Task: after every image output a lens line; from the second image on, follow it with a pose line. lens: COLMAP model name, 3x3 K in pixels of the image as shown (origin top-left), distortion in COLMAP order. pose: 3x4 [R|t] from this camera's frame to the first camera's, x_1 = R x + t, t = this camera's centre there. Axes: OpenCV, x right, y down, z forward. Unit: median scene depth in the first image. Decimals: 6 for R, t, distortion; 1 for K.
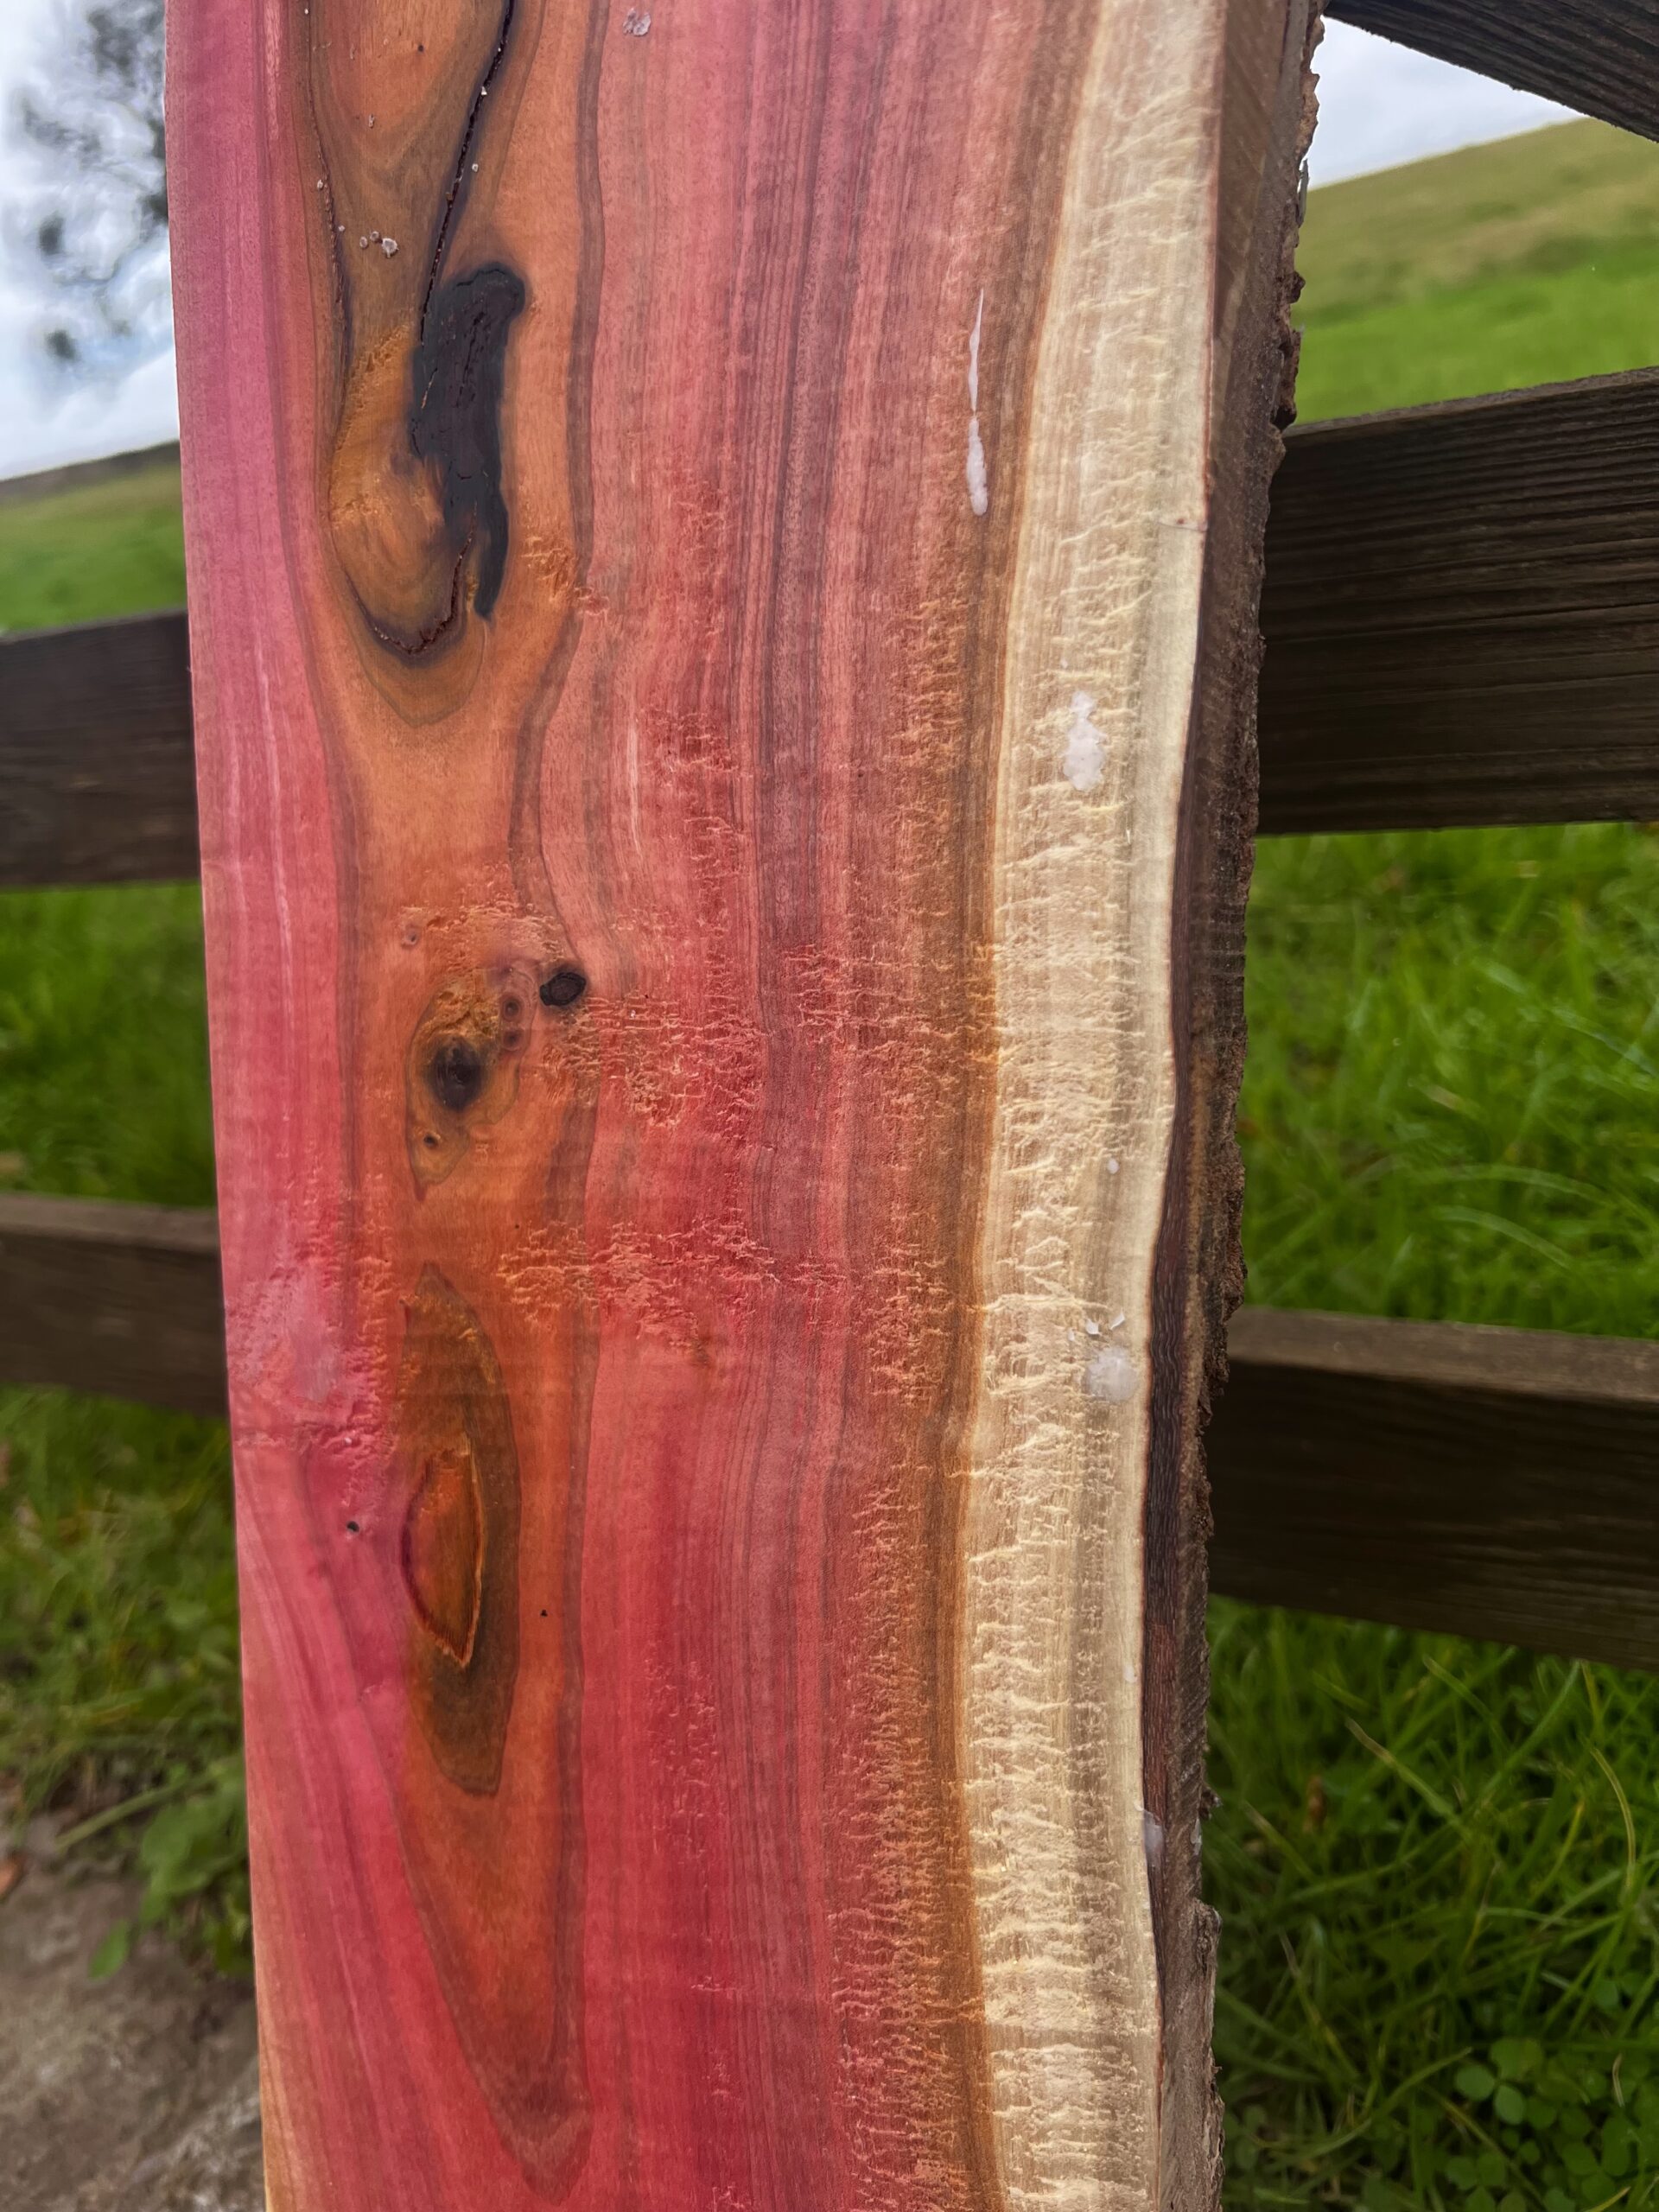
lens RADIAL K [[1686.4, 0, 842.8], [0, 1686.4, 1125.8], [0, 0, 1]] dist [0.042182, -0.055843]
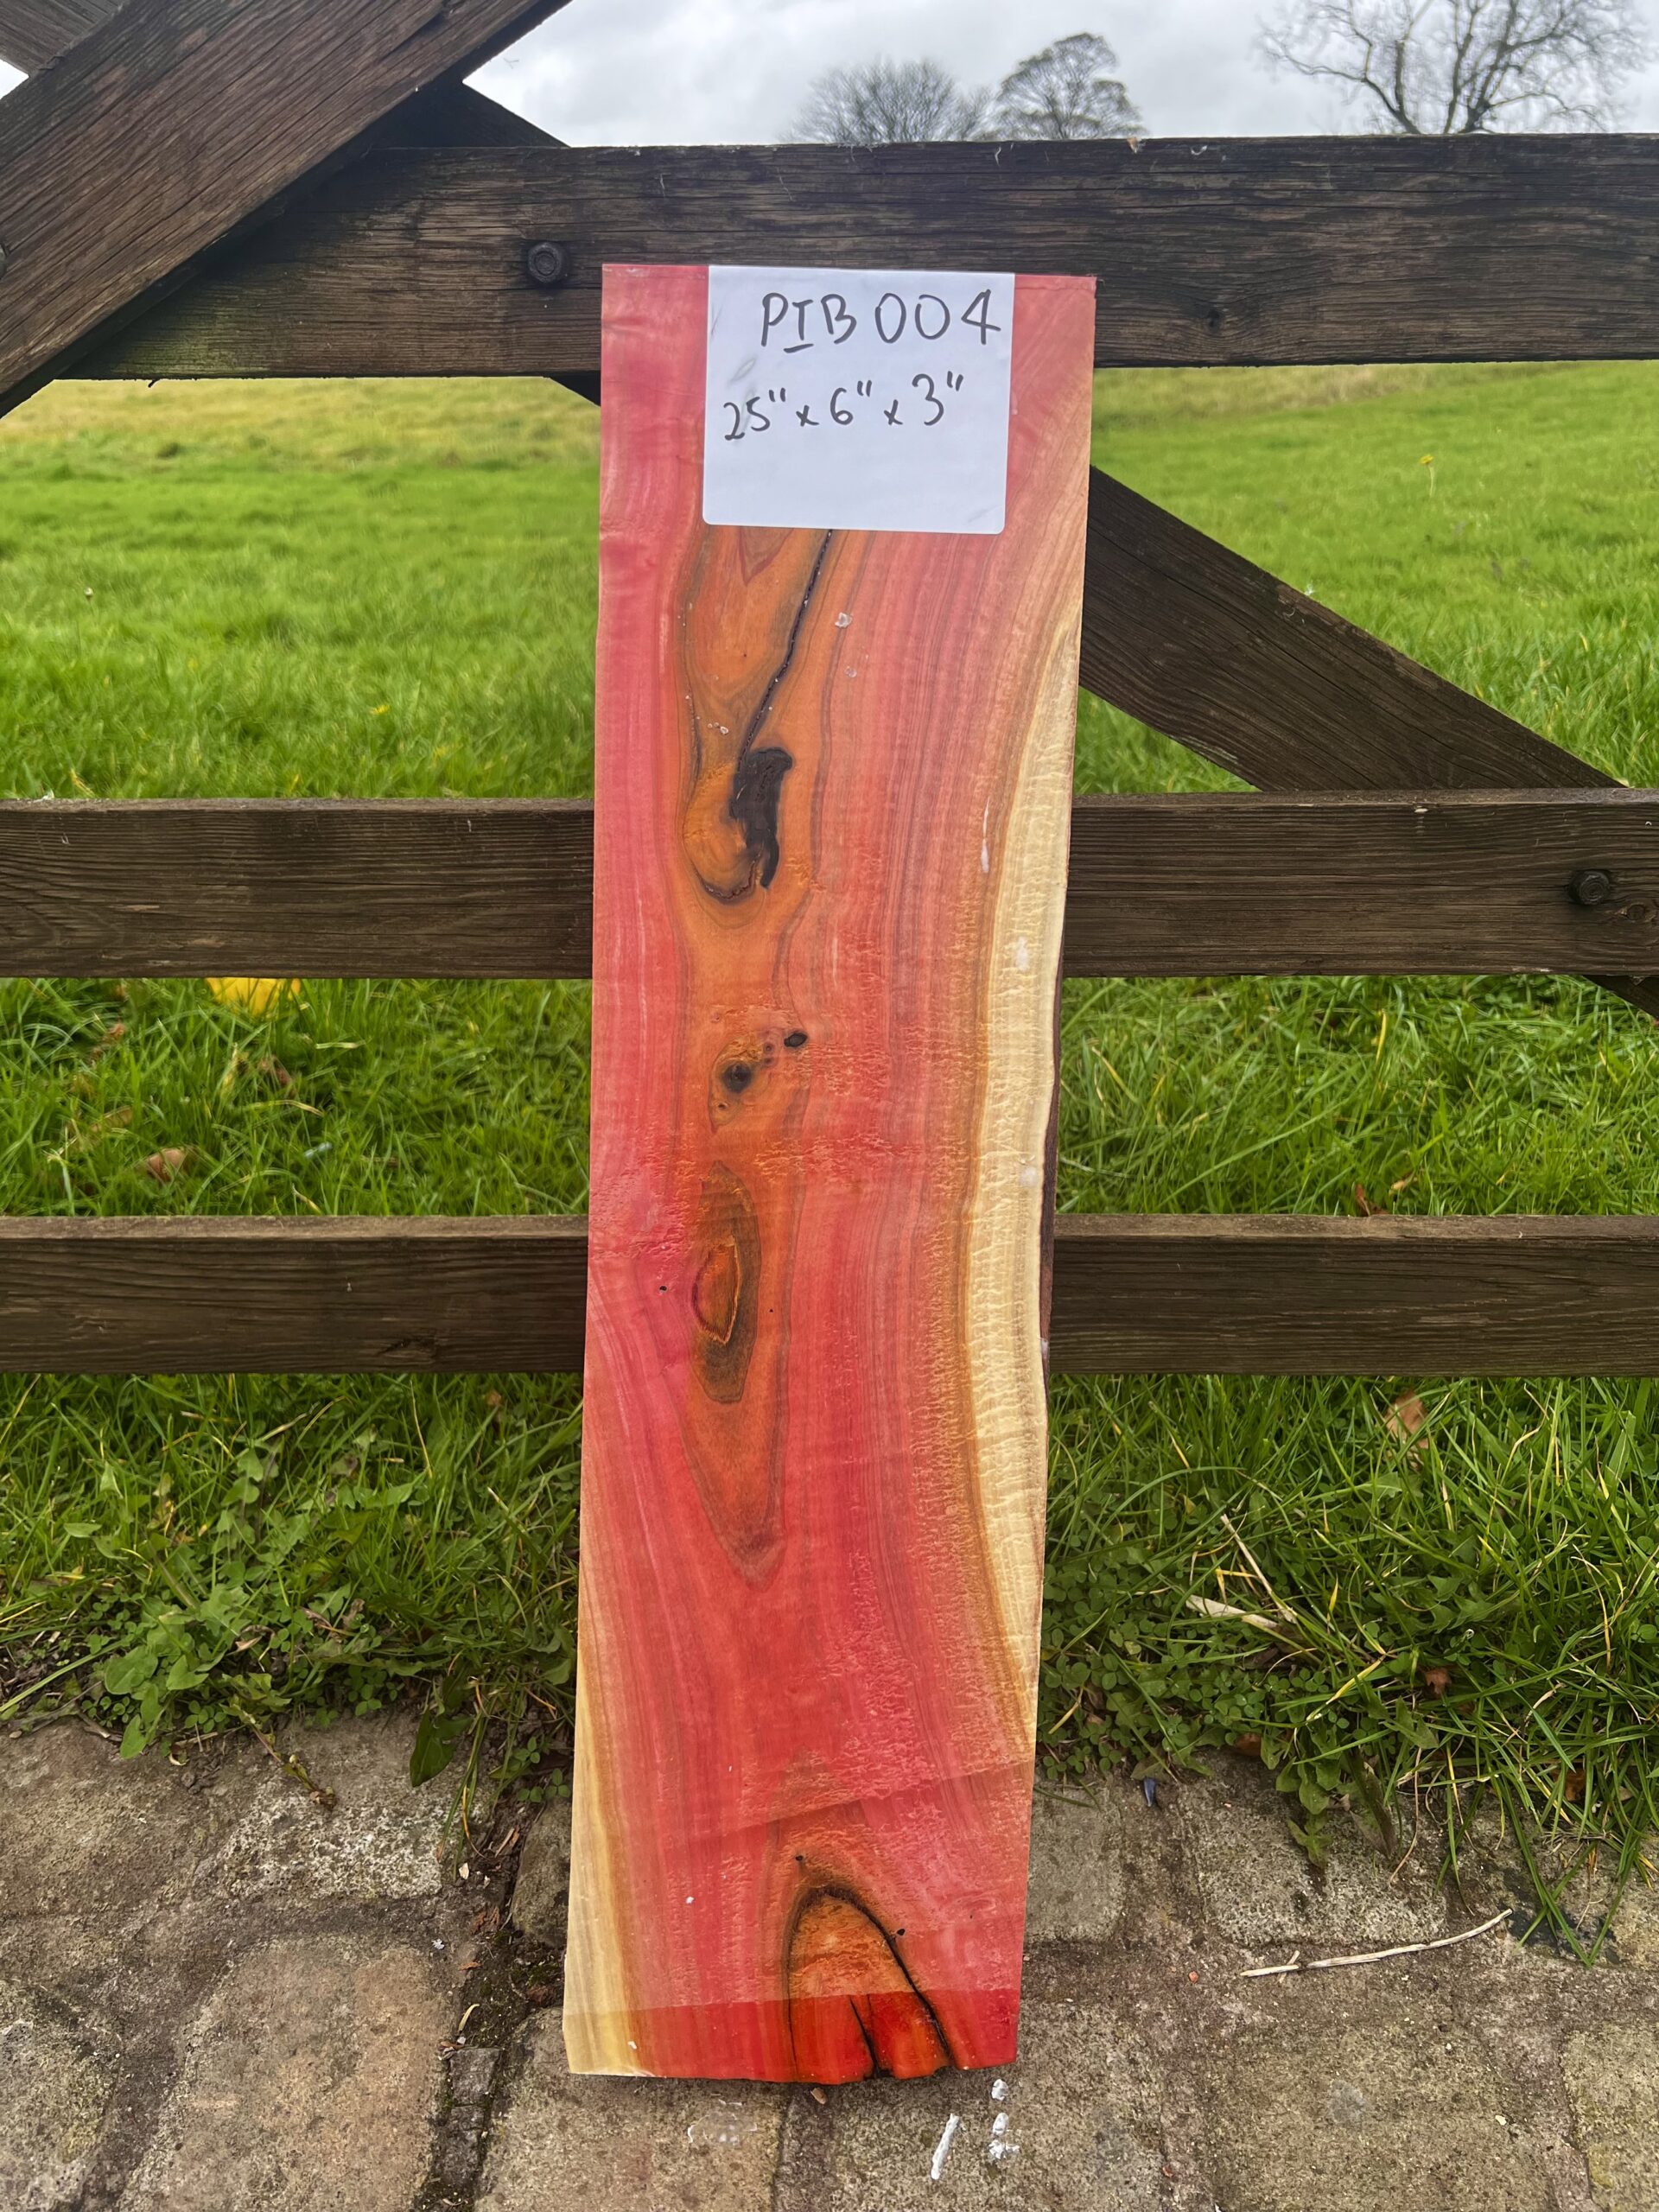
lens RADIAL K [[1686.4, 0, 829.5], [0, 1686.4, 1117.7], [0, 0, 1]] dist [0.042182, -0.055843]
pose [[0.884839, -0.011727, 0.465750, -0.667001], [0.038455, 0.998110, -0.047925, 0.078881], [-0.464307, 0.060317, 0.883618, -0.612675]]
